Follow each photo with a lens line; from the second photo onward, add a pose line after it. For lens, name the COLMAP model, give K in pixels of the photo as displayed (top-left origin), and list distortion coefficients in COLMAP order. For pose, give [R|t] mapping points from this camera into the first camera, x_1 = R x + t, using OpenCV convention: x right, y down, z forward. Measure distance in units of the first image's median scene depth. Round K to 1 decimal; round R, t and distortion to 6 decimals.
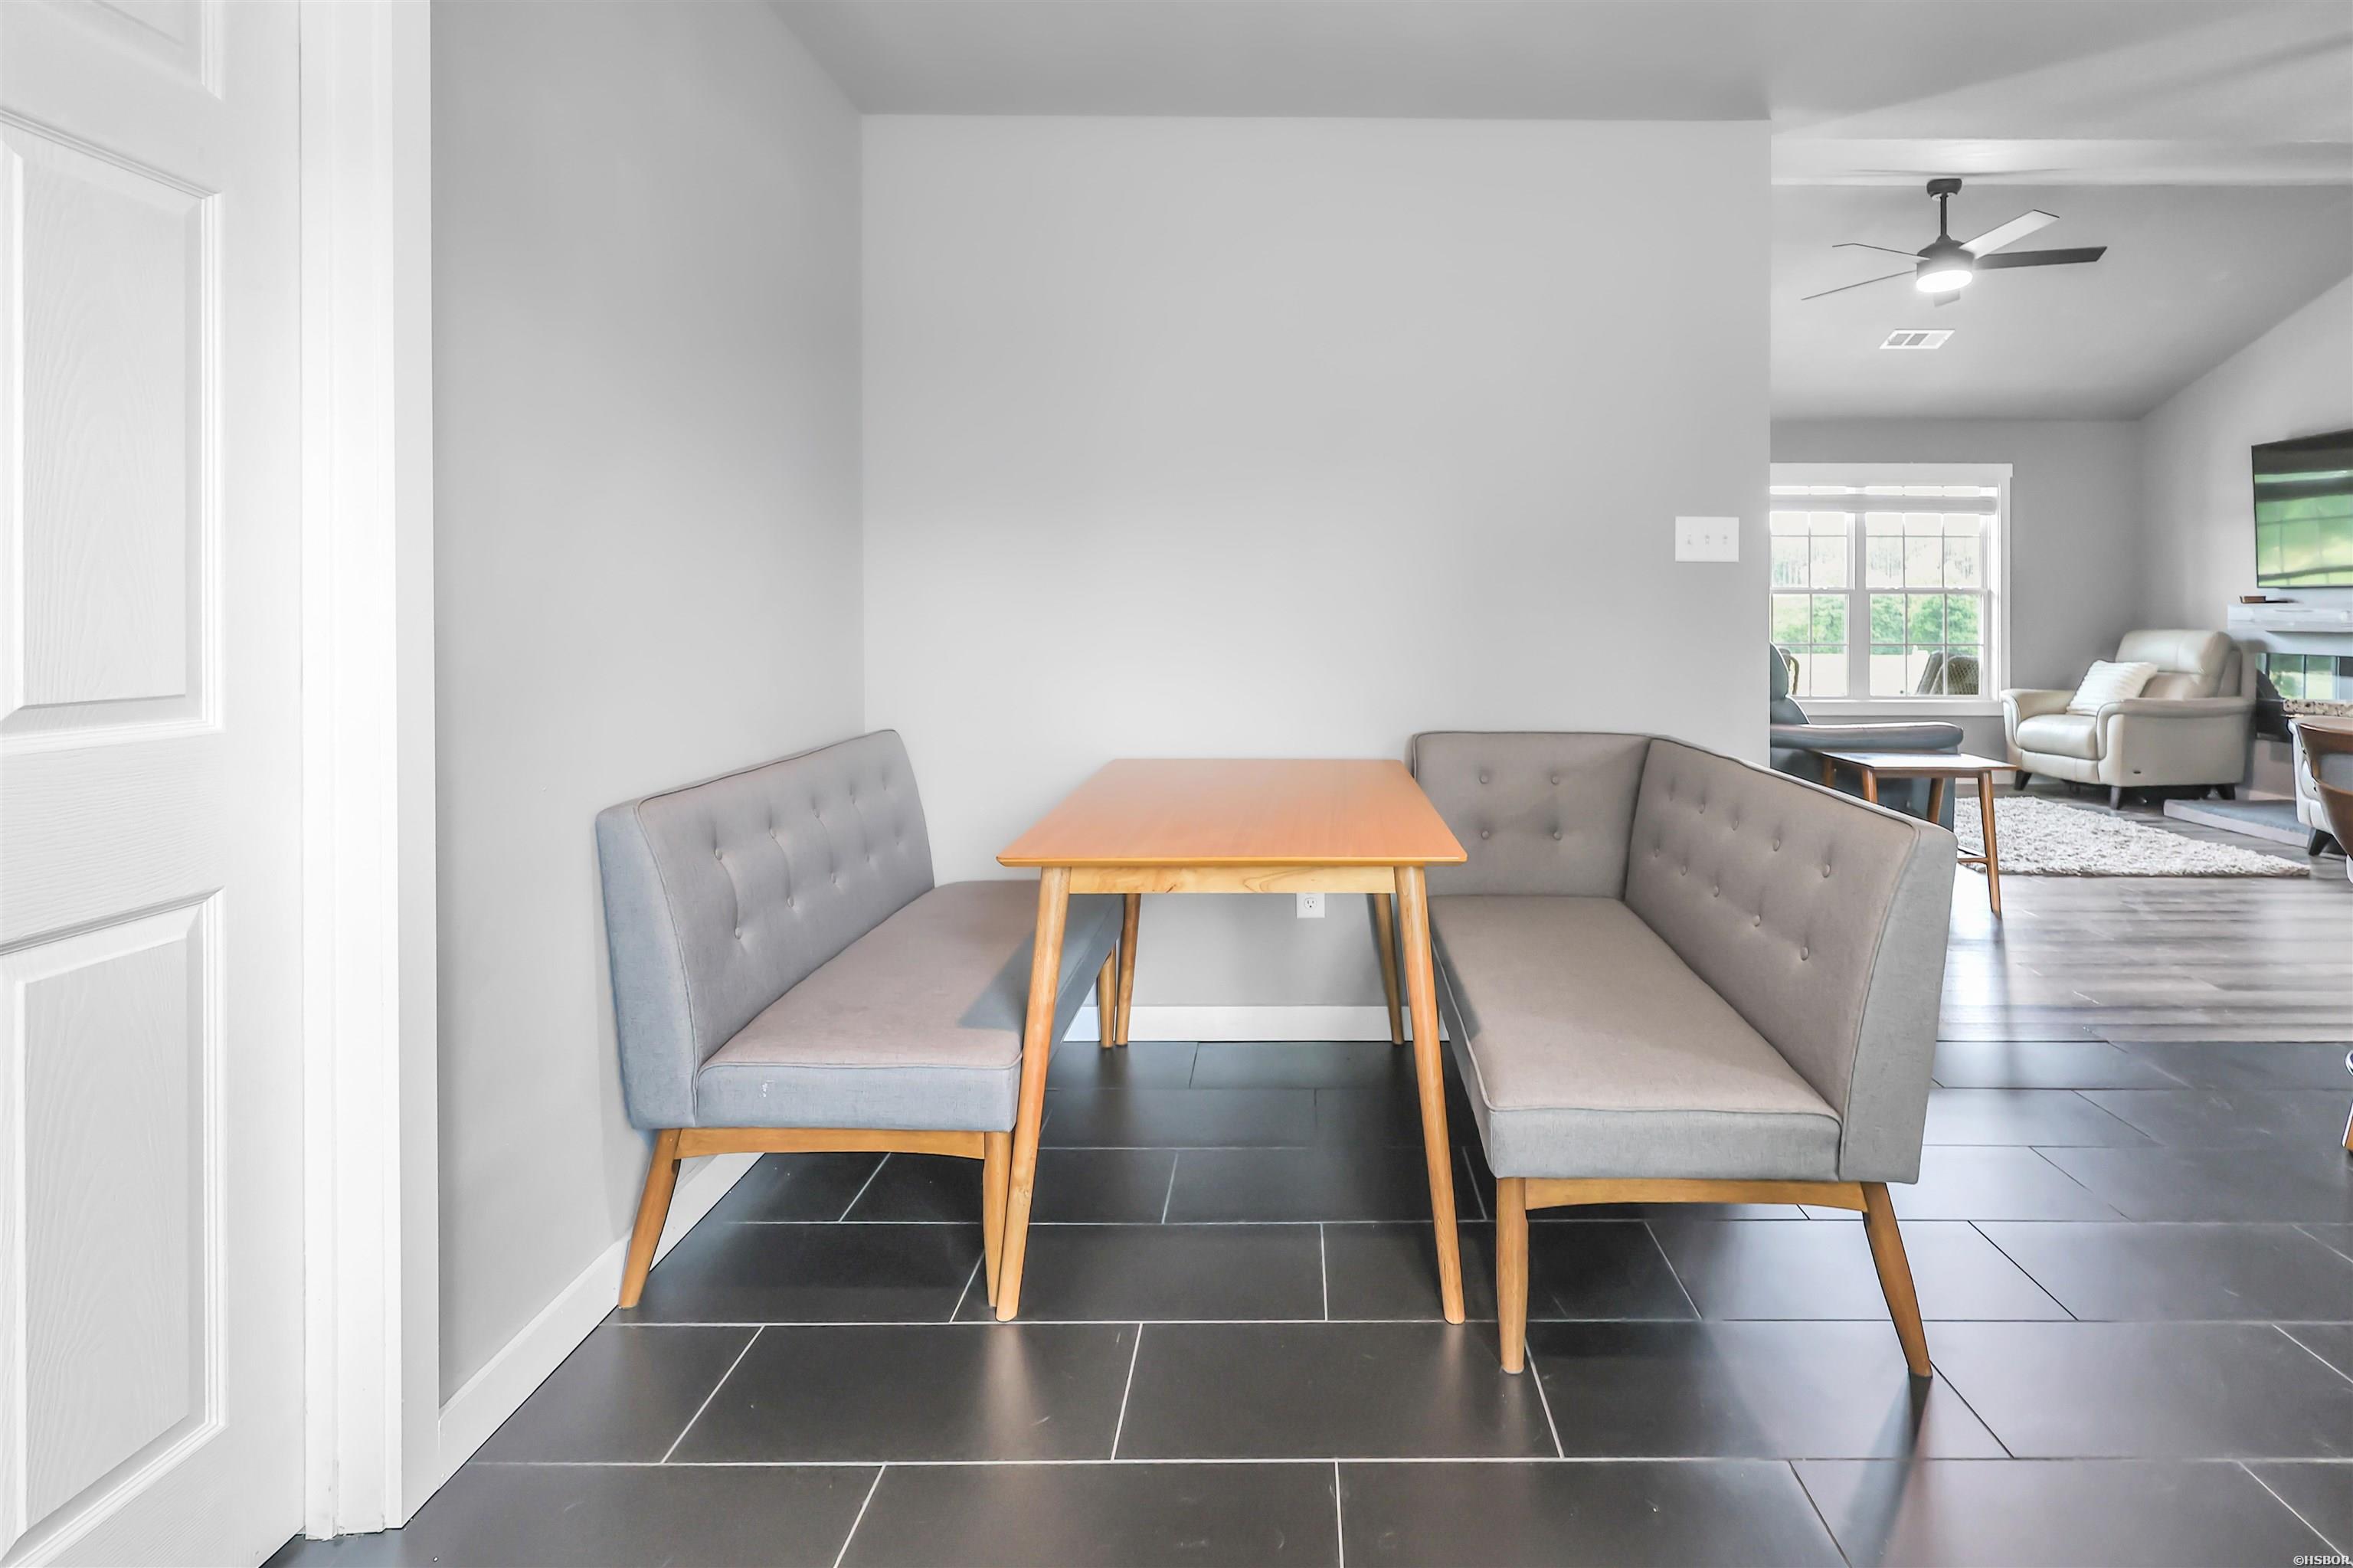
lens RADIAL K [[1168.9, 0, 1242.0], [0, 1168.9, 618.8], [0, 0, 1]] dist [-0.001856, 0.001533]
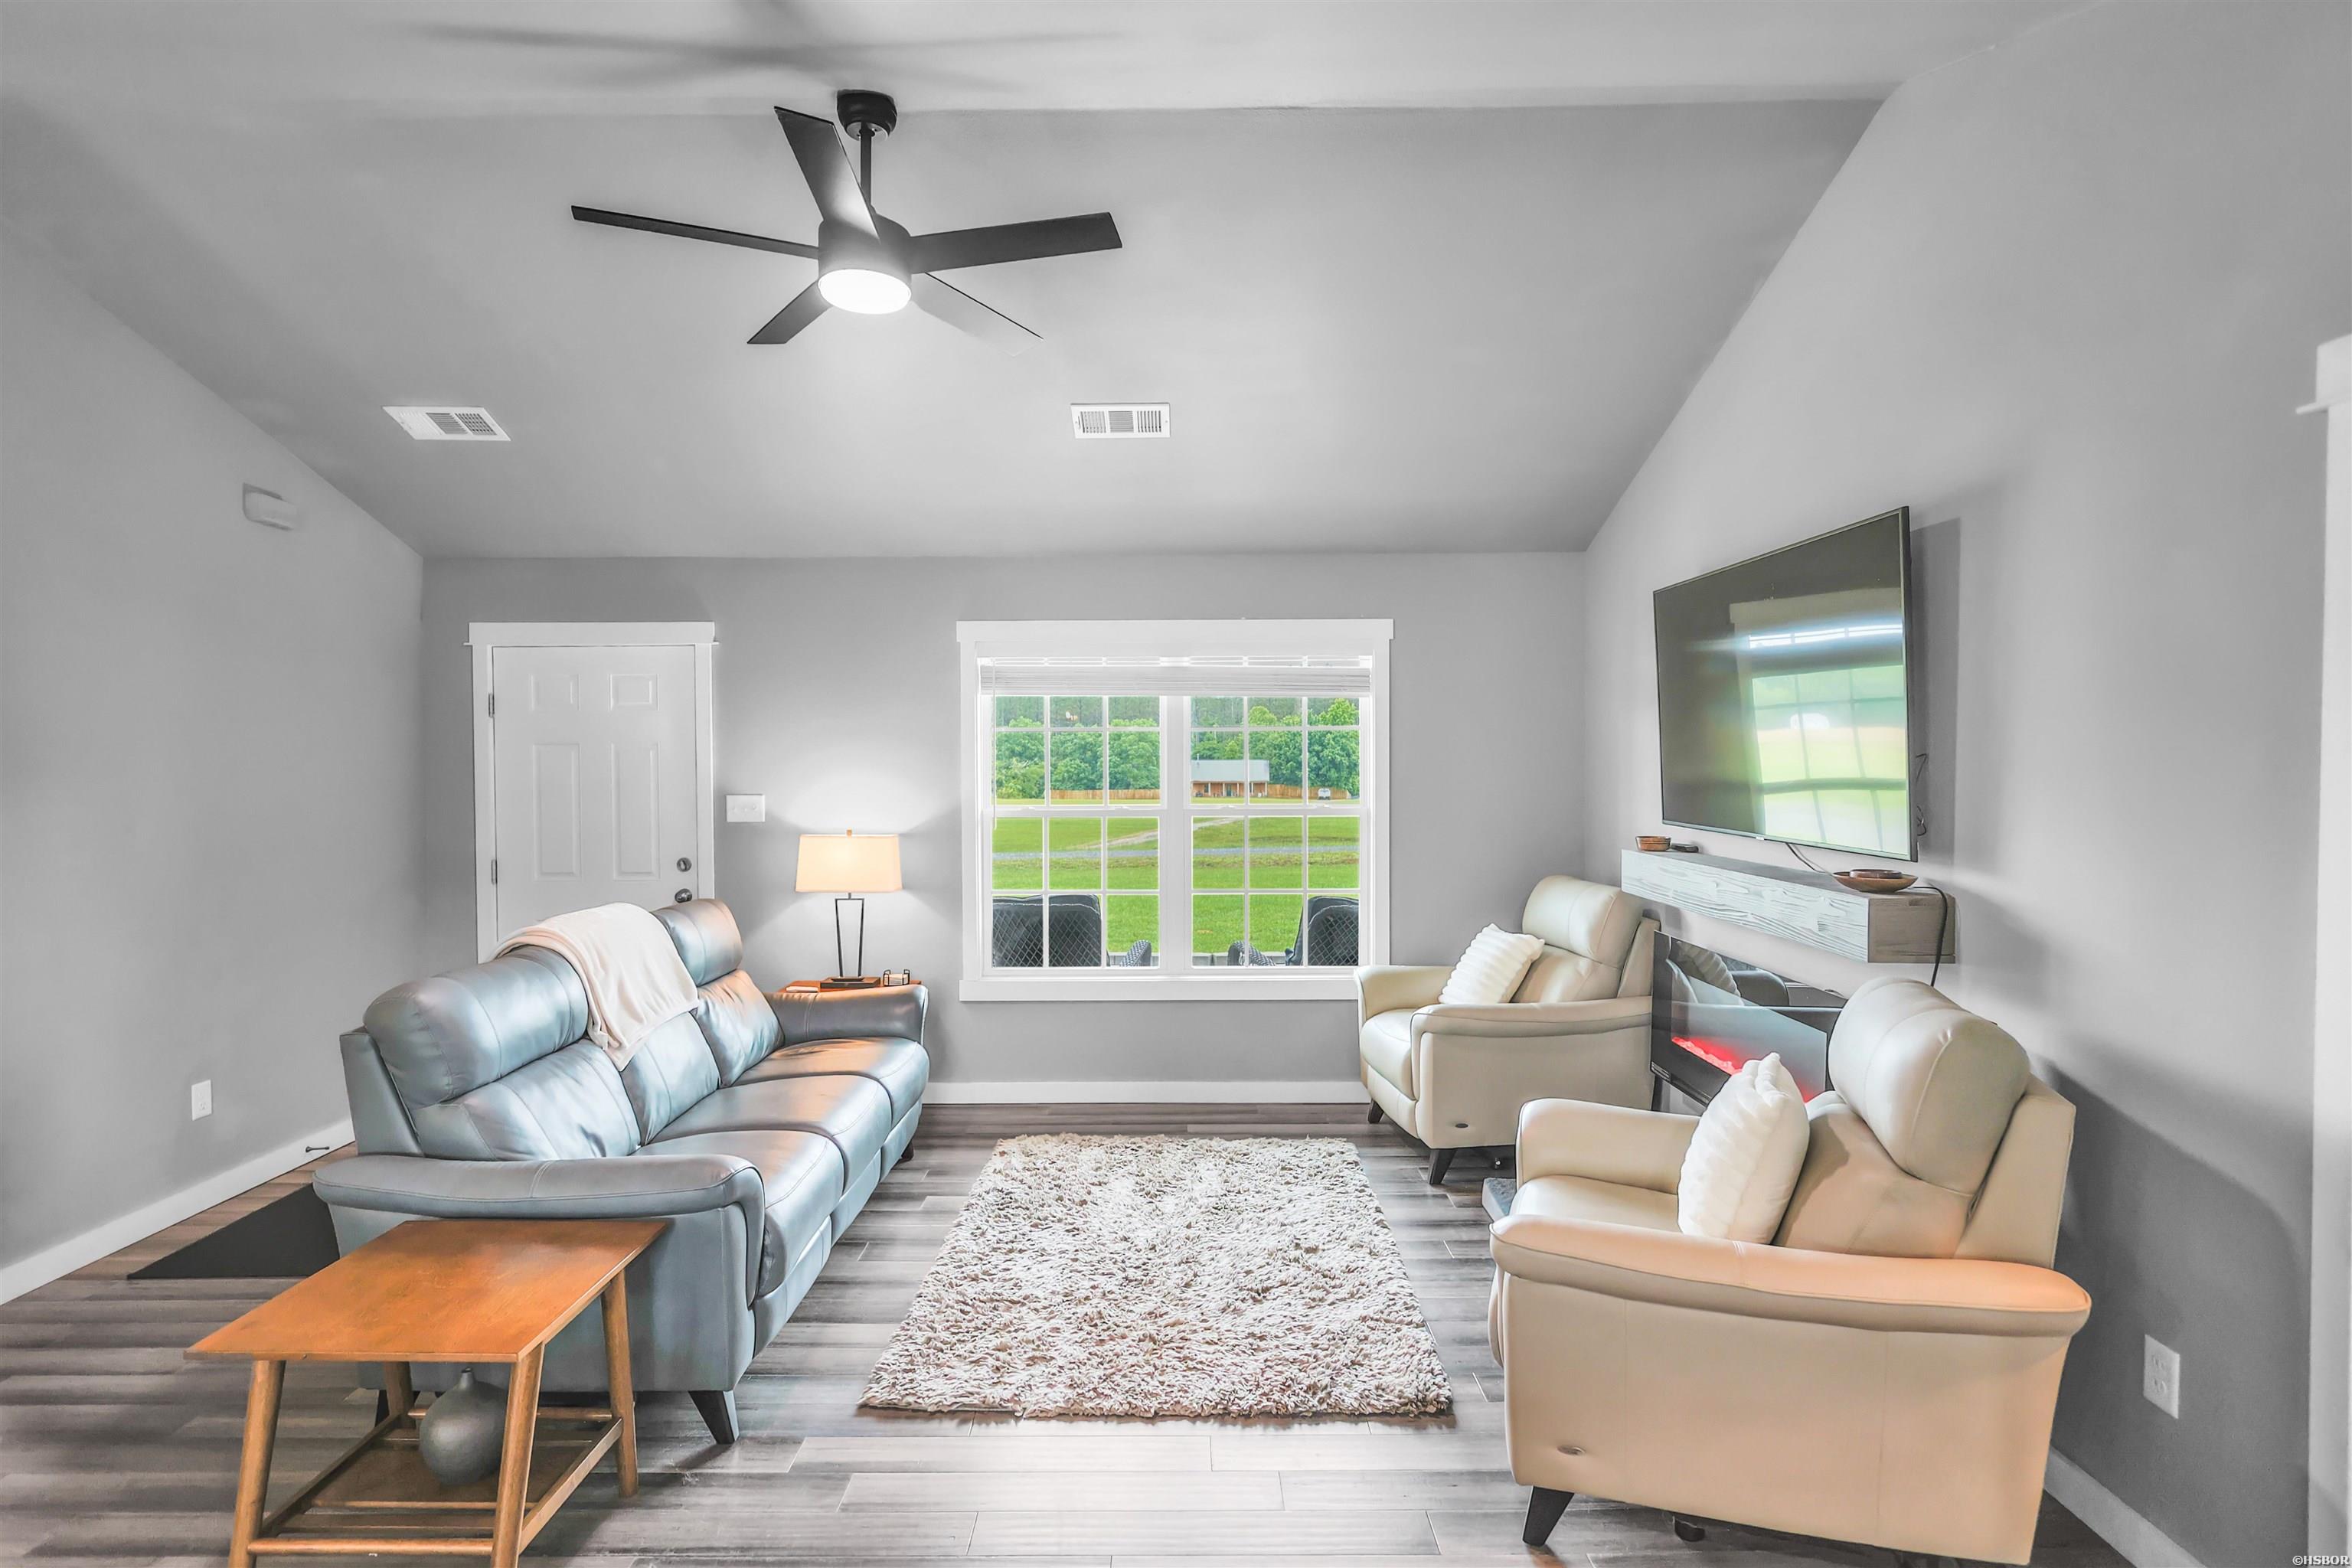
lens RADIAL K [[1168.4, 0, 1178.0], [0, 1168.4, 772.0], [0, 0, 1]] dist [-0.001856, 0.001533]
pose [[0.999956, -0.009067, -0.002489, 0.600961], [0.009089, 0.999921, 0.008713, -0.059137], [0.002410, -0.008736, 0.999959, 0.376383]]
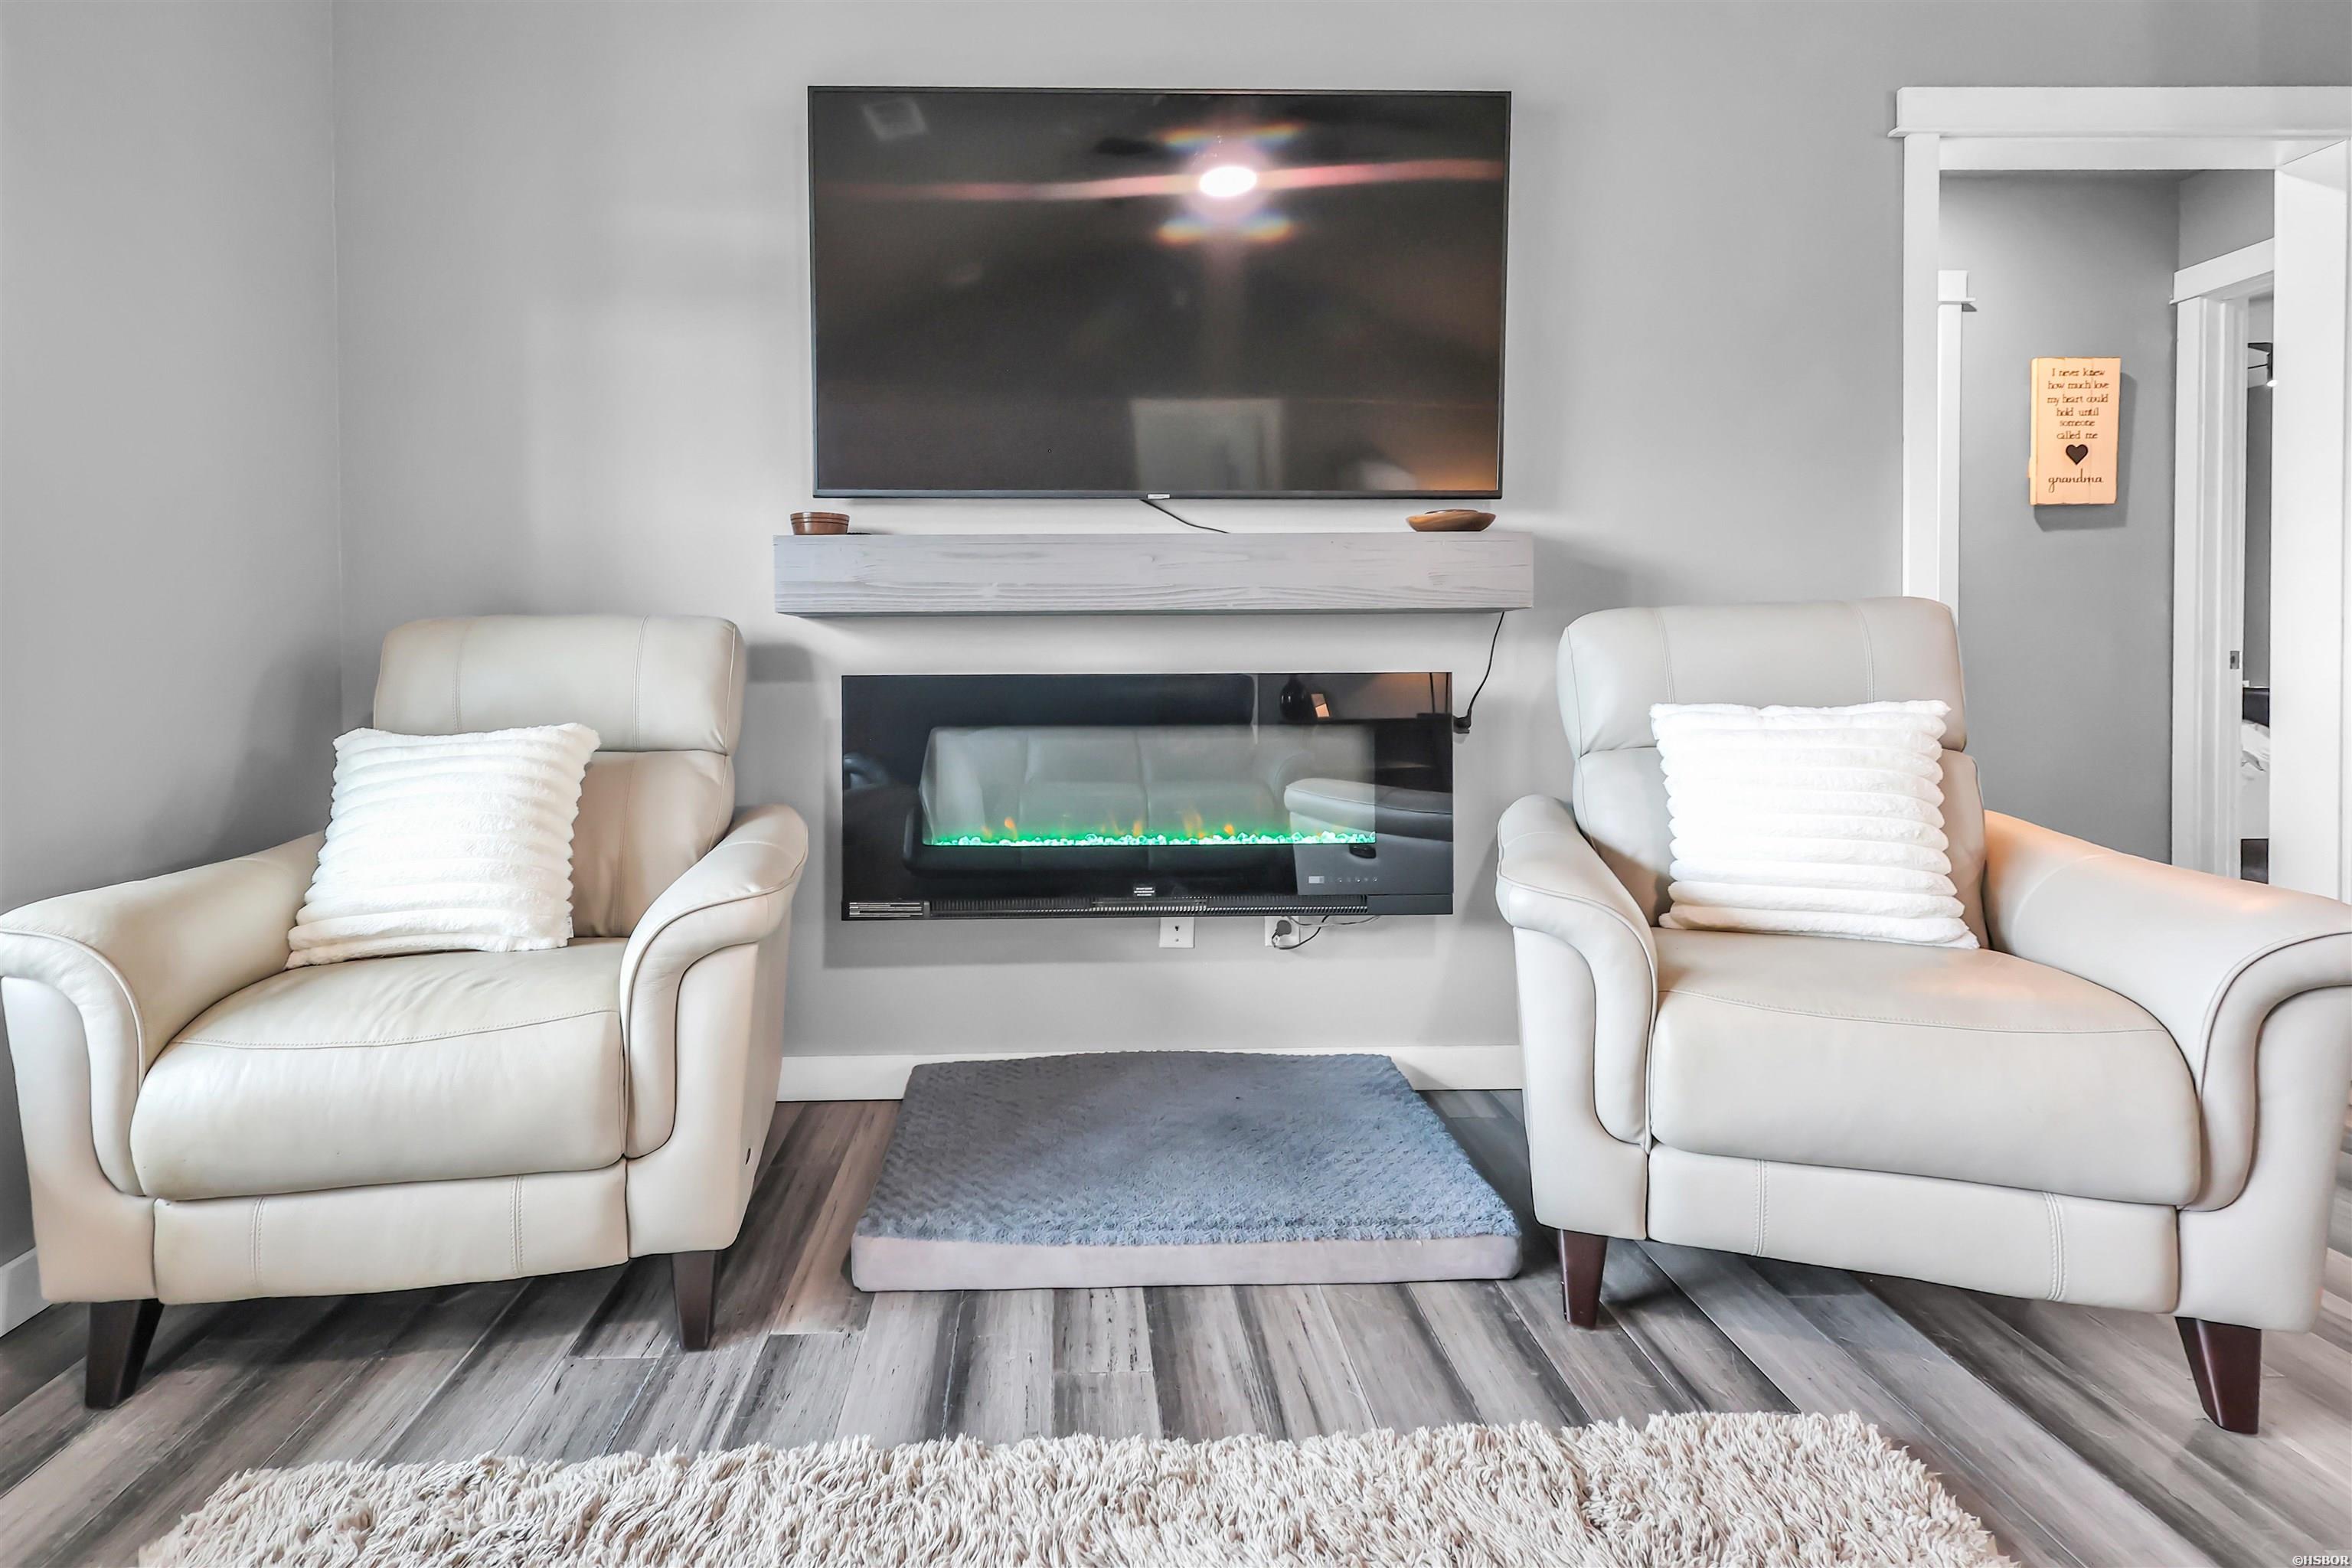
lens RADIAL K [[1168.4, 0, 1120.3], [0, 1168.4, 694.3], [0, 0, 1]] dist [-0.001856, 0.001533]
pose [[-0.034088, -0.027043, 0.999053, 0.498365], [0.011049, 0.999563, 0.027434, 0.024912], [-0.999358, 0.011973, -0.033775, 0.897391]]
